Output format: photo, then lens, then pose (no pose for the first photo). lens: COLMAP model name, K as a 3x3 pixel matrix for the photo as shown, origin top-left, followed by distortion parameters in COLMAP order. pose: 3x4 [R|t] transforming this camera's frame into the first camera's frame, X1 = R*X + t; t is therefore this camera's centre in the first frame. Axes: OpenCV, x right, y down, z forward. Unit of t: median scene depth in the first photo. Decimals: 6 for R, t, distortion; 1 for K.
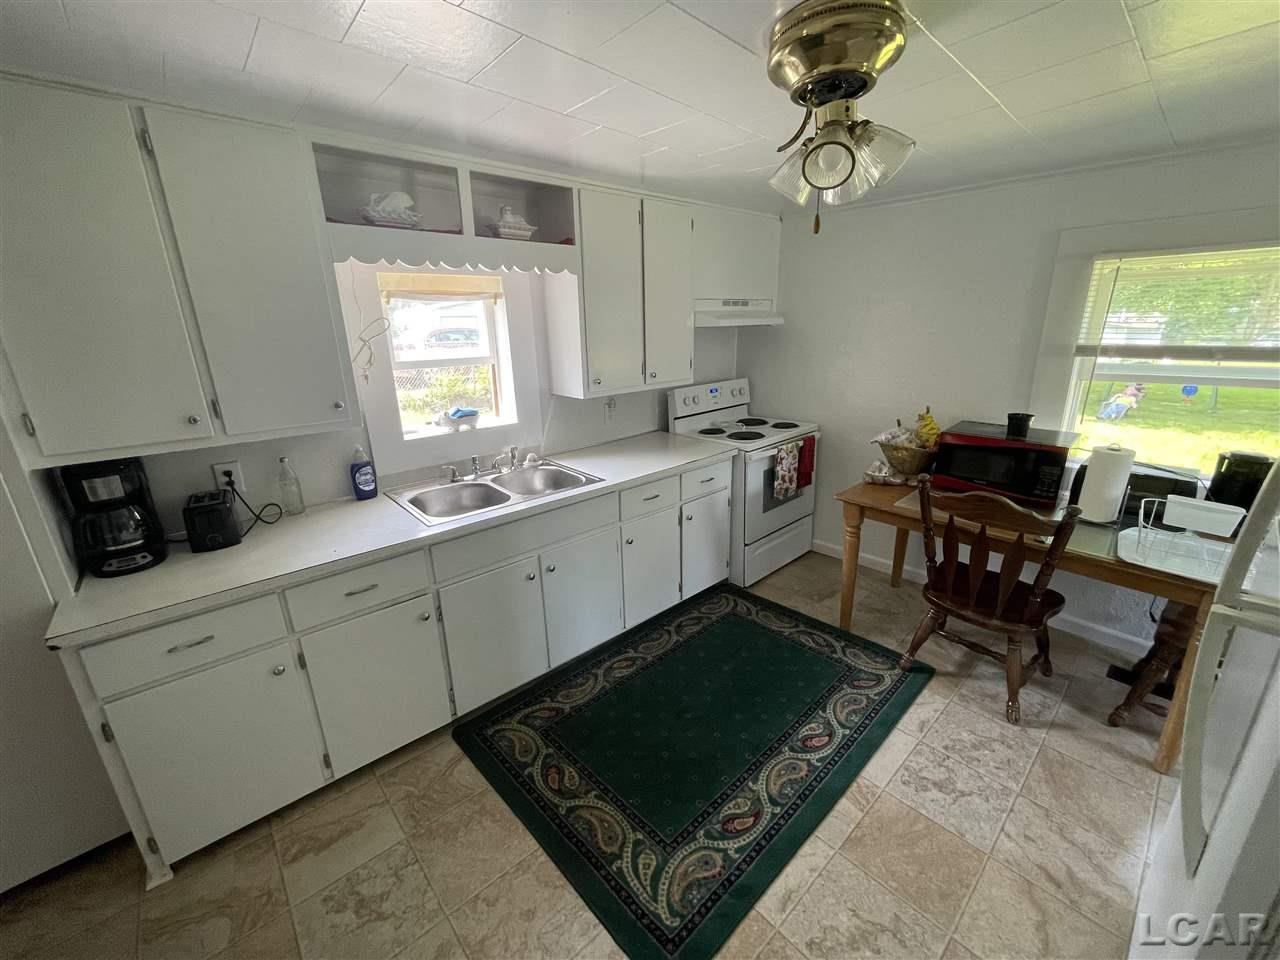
lens RADIAL K [[519.4, 0, 640.0], [0, 519.4, 480.0], [0, 0, 1]] dist [-0.001291, -0.000315]
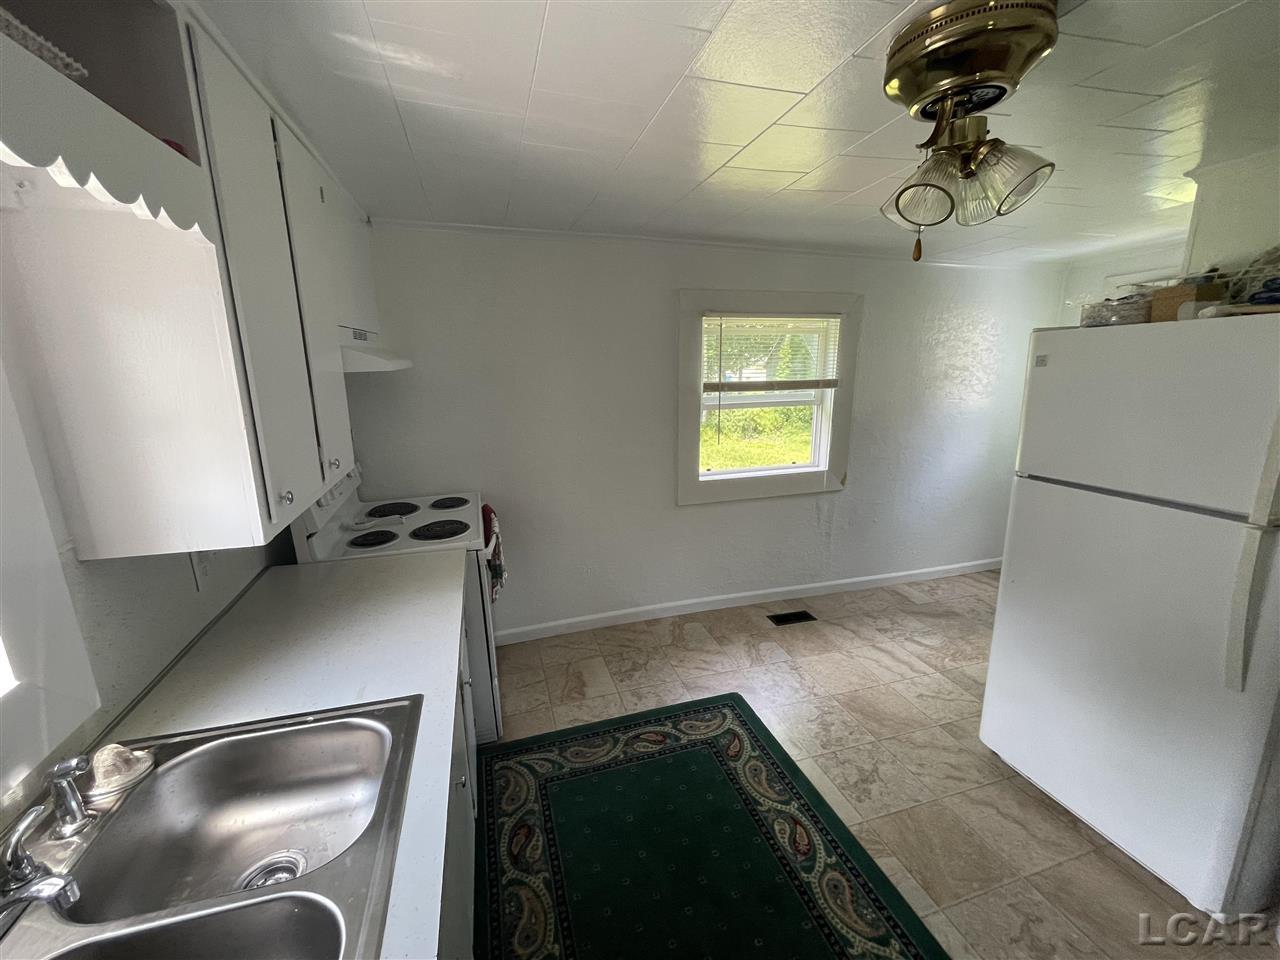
lens RADIAL K [[535.6, 0, 640.0], [0, 535.6, 480.0], [0, 0, 1]] dist [-0.000491, -0.000203]
pose [[0.446806, -0.179353, 0.876468, -0.384878], [0.268038, 0.961531, 0.060120, -0.163286], [-0.853534, 0.208065, 0.477691, 0.590431]]
